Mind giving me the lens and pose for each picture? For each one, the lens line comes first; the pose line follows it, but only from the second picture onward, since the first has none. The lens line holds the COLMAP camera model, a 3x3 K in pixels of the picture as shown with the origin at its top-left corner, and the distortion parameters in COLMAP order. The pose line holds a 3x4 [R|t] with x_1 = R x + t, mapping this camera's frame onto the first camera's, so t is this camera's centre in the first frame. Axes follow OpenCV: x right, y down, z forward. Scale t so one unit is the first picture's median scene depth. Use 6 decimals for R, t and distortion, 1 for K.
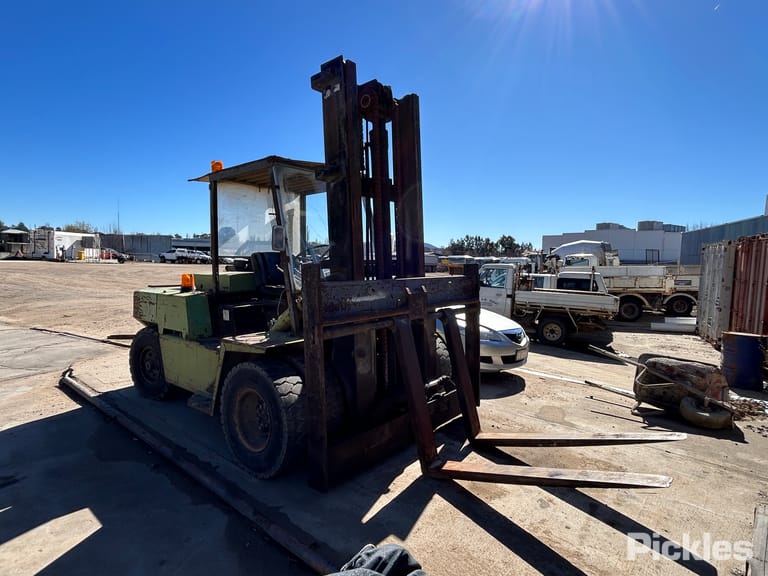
lens RADIAL K [[425.0, 0, 379.4], [0, 425.0, 284.2], [0, 0, 1]] dist [0.001084, -0.000248]
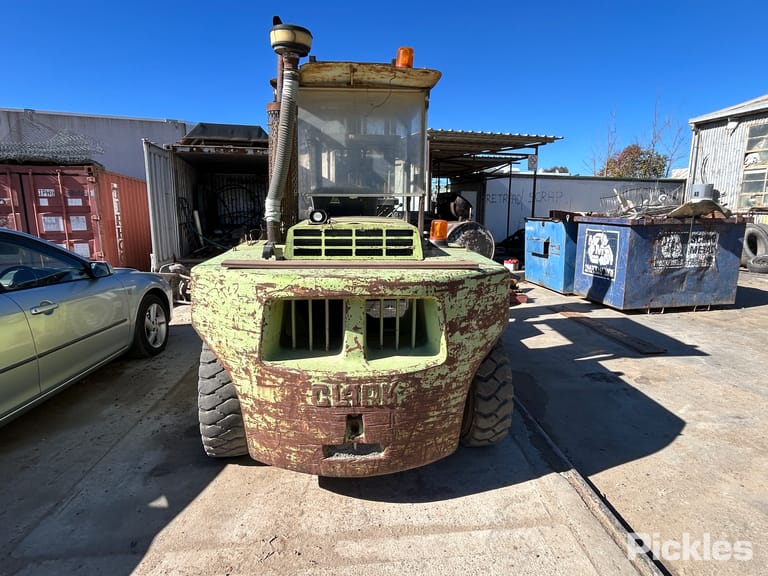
lens RADIAL K [[425.0, 0, 379.4], [0, 425.0, 284.2], [0, 0, 1]] dist [0.001084, -0.000248]
pose [[-0.685294, -0.152279, 0.712168, -0.361858], [0.028070, 0.971645, 0.234773, -0.035874], [-0.727725, 0.180879, -0.661588, 0.629515]]
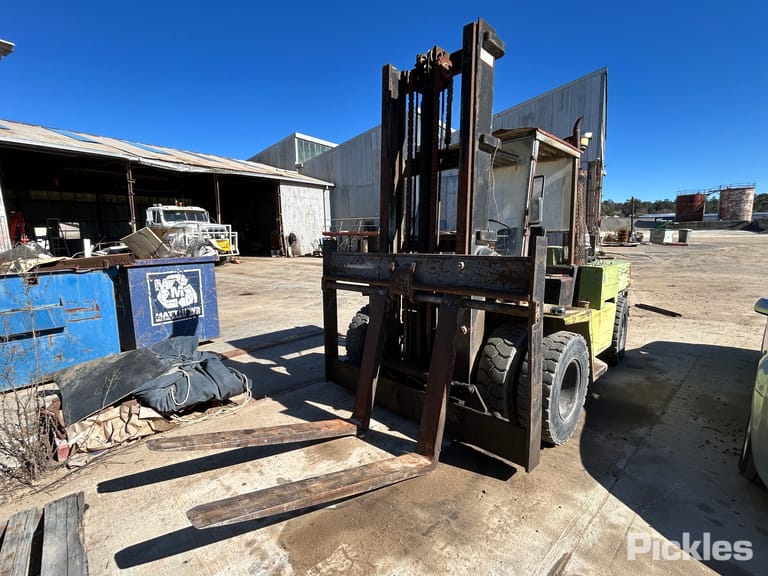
lens RADIAL K [[371.7, 0, 383.0], [0, 371.7, 286.0], [0, 0, 1]] dist [-0.005068, 0.000257]
pose [[-0.103638, 0.118903, -0.987482, 0.291012], [-0.041940, 0.991423, 0.123779, -0.013516], [0.993730, 0.054243, -0.097762, 0.322591]]
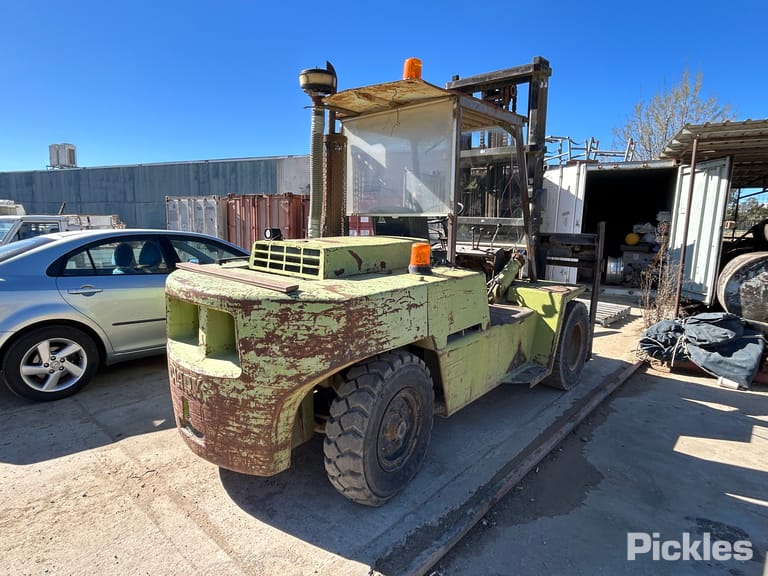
lens RADIAL K [[425.8, 0, 382.0], [0, 425.8, 285.0], [0, 0, 1]] dist [-0.004025, 0.000546]
pose [[0.040480, -0.168195, 0.984922, -0.432137], [0.044339, 0.985061, 0.166397, -0.028337], [-0.998196, 0.036935, 0.047333, 0.420792]]
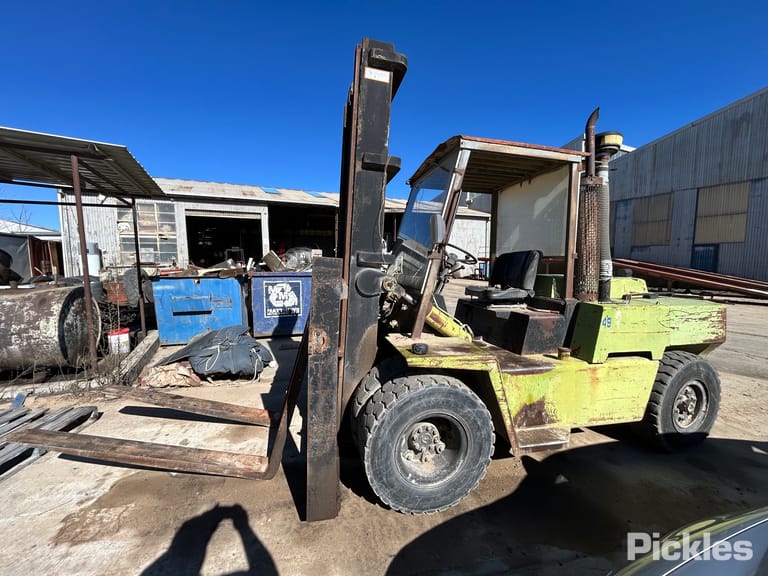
lens RADIAL K [[310.1, 0, 382.3], [0, 310.1, 286.5], [0, 0, 1]] dist [-0.000975, 0.000303]
pose [[-0.614780, 0.042452, -0.787555, 0.184121], [-0.061630, 0.992911, 0.101631, -0.021423], [0.786287, 0.111017, -0.607806, 0.497333]]
